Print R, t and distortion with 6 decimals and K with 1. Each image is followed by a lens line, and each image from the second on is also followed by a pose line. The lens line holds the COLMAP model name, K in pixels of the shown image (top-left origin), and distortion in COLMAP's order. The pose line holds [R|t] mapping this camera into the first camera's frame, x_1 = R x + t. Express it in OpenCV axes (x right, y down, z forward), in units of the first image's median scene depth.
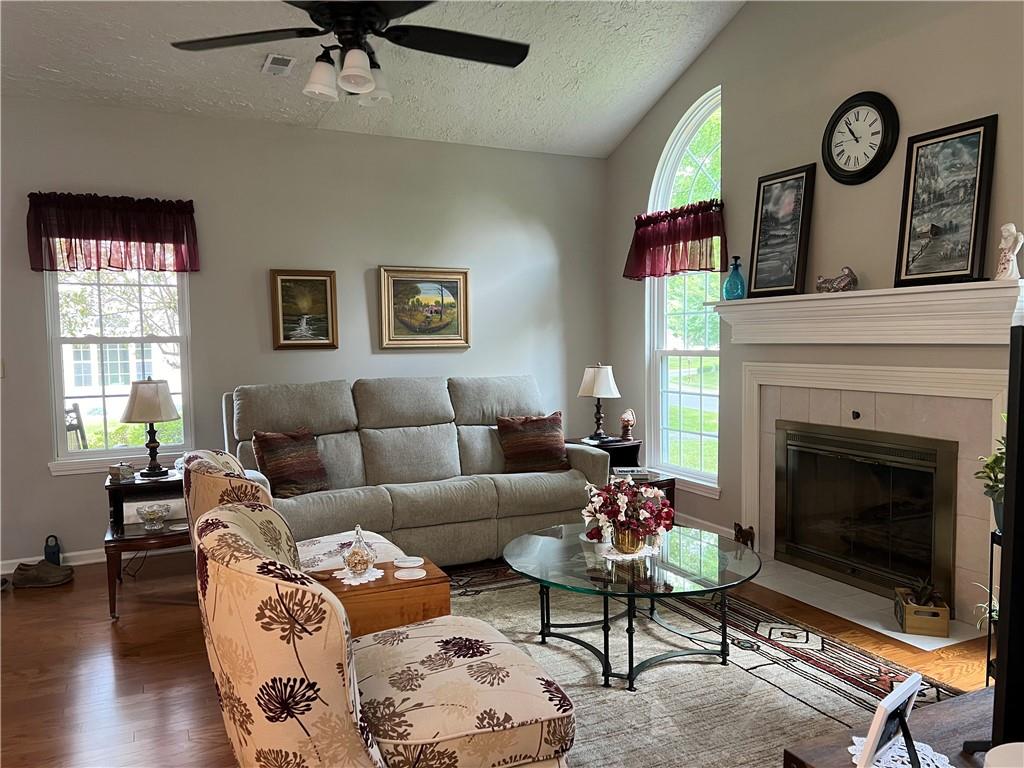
lens RADIAL K [[775.0, 0, 482.3], [0, 775.0, 386.5], [0, 0, 1]] dist [0.077996, -0.082567]
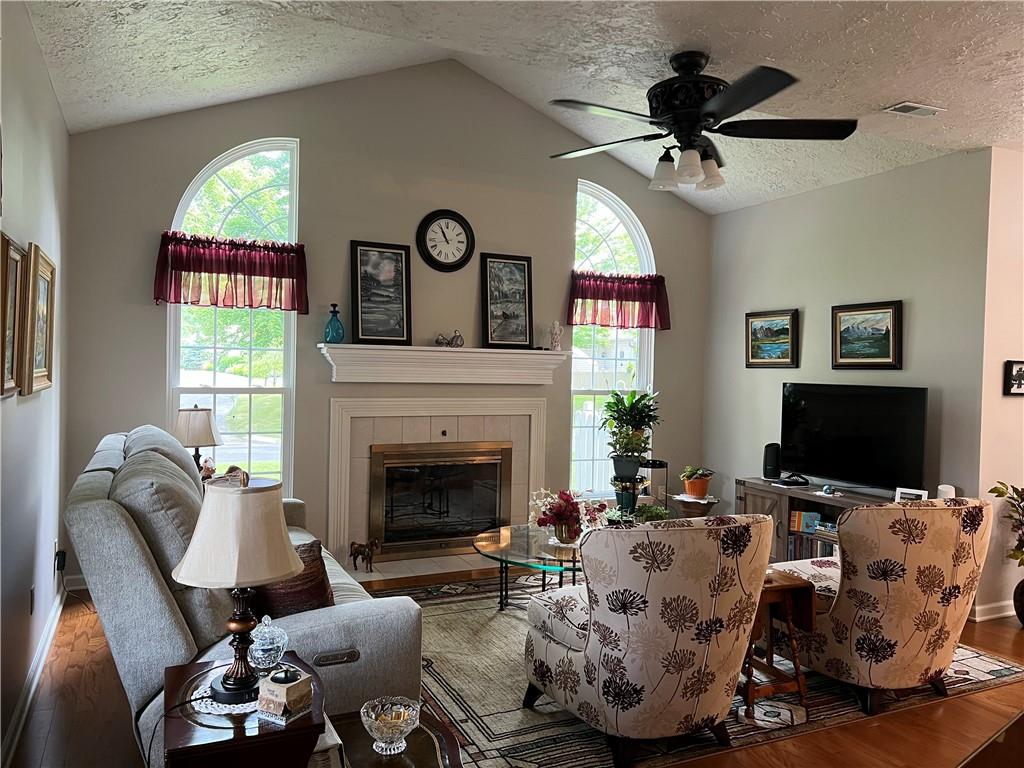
lens RADIAL K [[775.0, 0, 508.8], [0, 775.0, 380.6], [0, 0, 1]] dist [0.077996, -0.082567]
pose [[-0.032635, -0.008795, 0.999429, -0.848973], [0.040086, 0.999145, 0.010102, -0.062578], [-0.998663, 0.040393, -0.032255, 0.846044]]
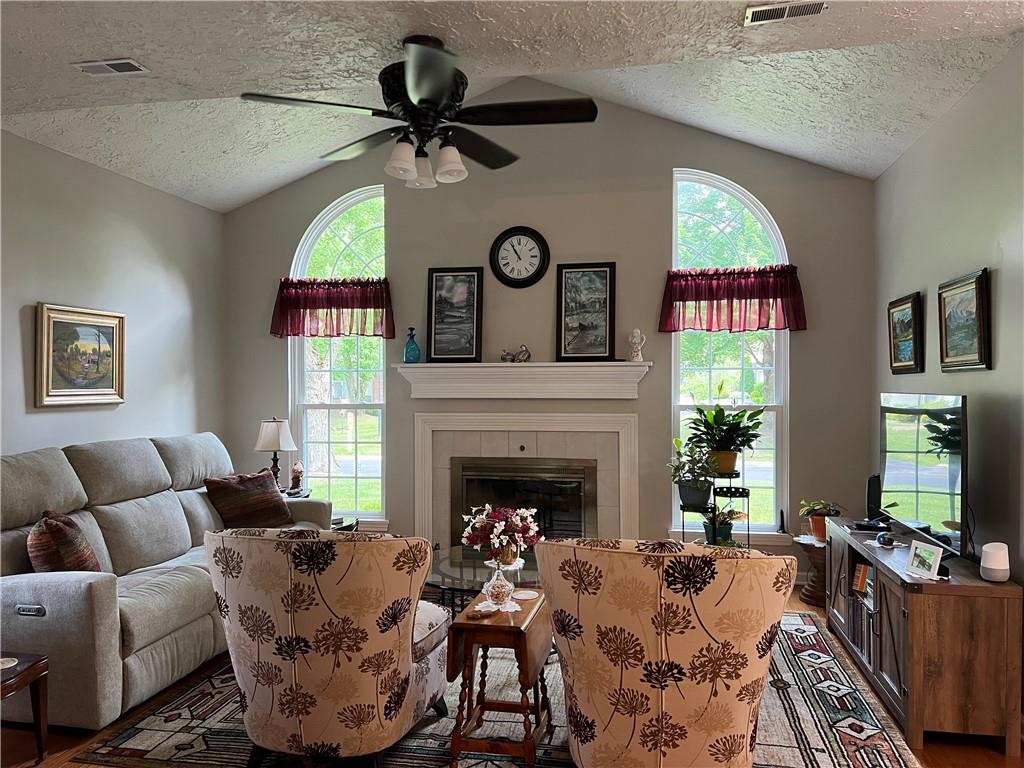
lens RADIAL K [[775.0, 0, 513.6], [0, 775.0, 390.2], [0, 0, 1]] dist [0.077996, -0.082567]
pose [[0.573298, 0.002065, 0.819344, -0.626759], [0.046607, 0.998296, -0.035126, -0.018708], [-0.818020, 0.058325, 0.572225, 0.185182]]
